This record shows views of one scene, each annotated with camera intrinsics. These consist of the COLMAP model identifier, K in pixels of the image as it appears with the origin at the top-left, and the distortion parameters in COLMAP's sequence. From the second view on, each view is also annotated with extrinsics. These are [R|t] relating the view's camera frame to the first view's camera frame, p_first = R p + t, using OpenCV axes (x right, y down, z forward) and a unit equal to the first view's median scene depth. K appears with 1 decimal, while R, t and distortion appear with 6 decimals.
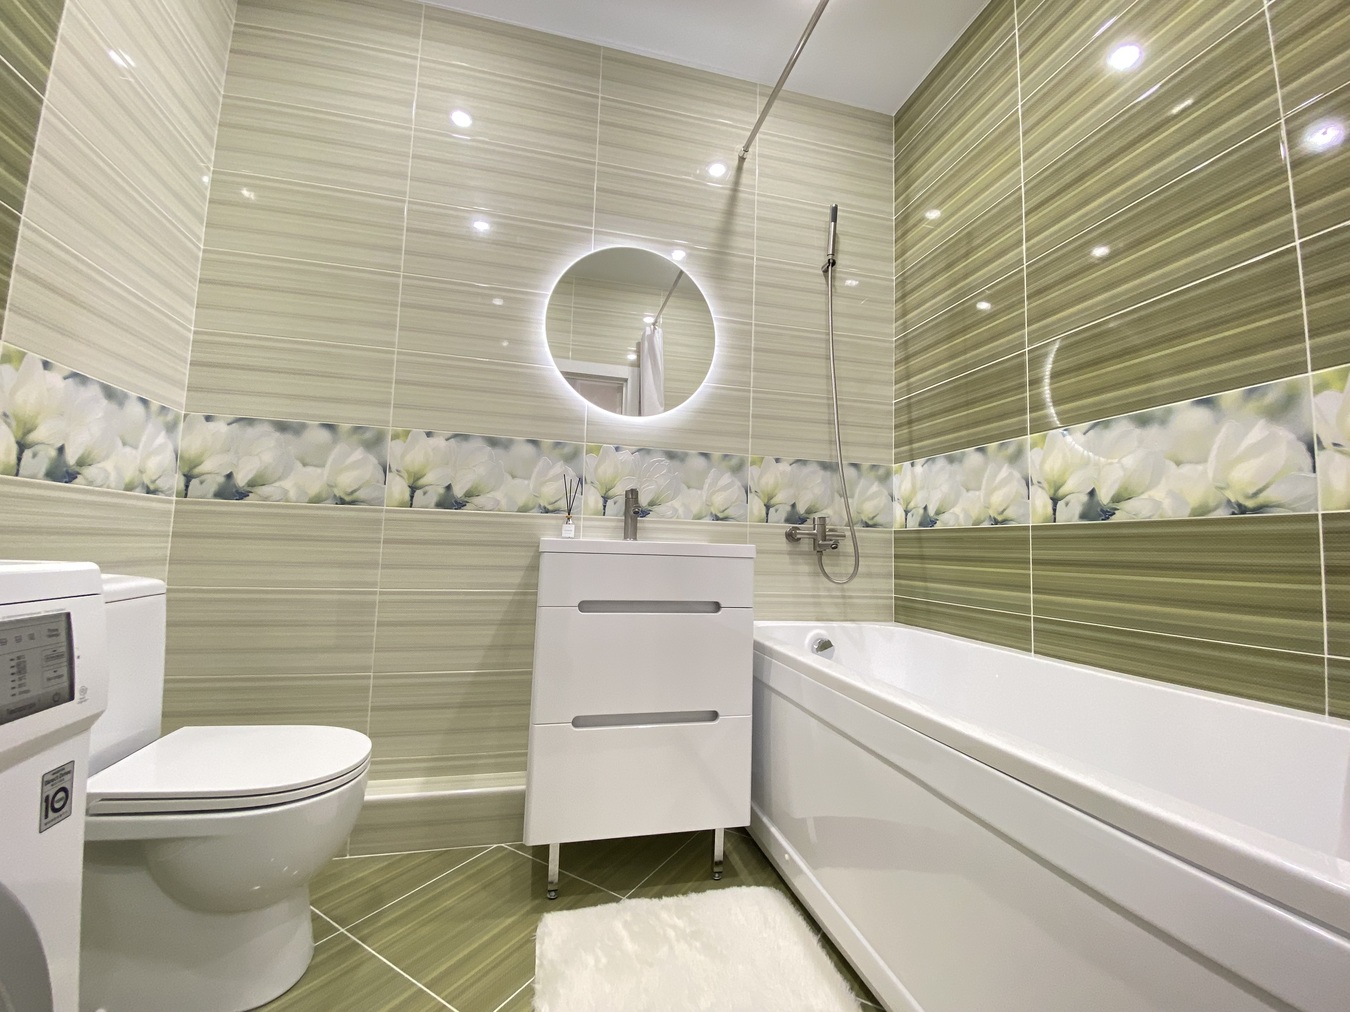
lens RADIAL K [[545.1, 0, 685.2], [0, 545.1, 510.3], [0, 0, 1]] dist [0.015980, -0.017366]
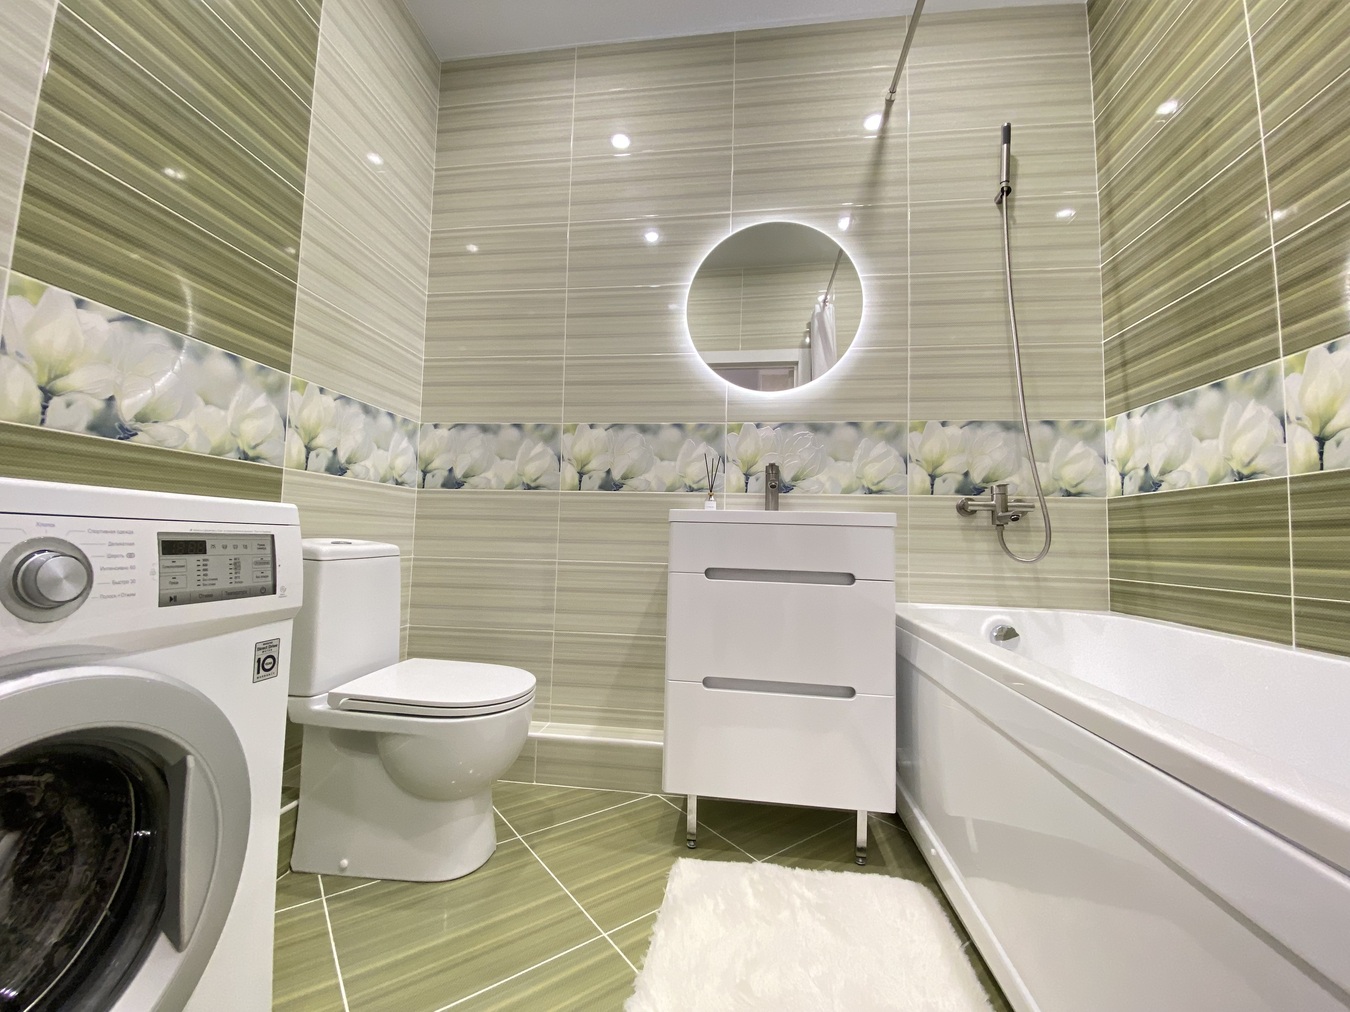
lens RADIAL K [[545.1, 0, 670.0], [0, 545.1, 503.8], [0, 0, 1]] dist [0.015980, -0.017366]
pose [[0.930679, -0.031184, -0.364505, 0.096970], [0.032394, 0.999471, -0.002796, 0.033646], [0.364400, -0.009206, 0.931197, 0.001022]]
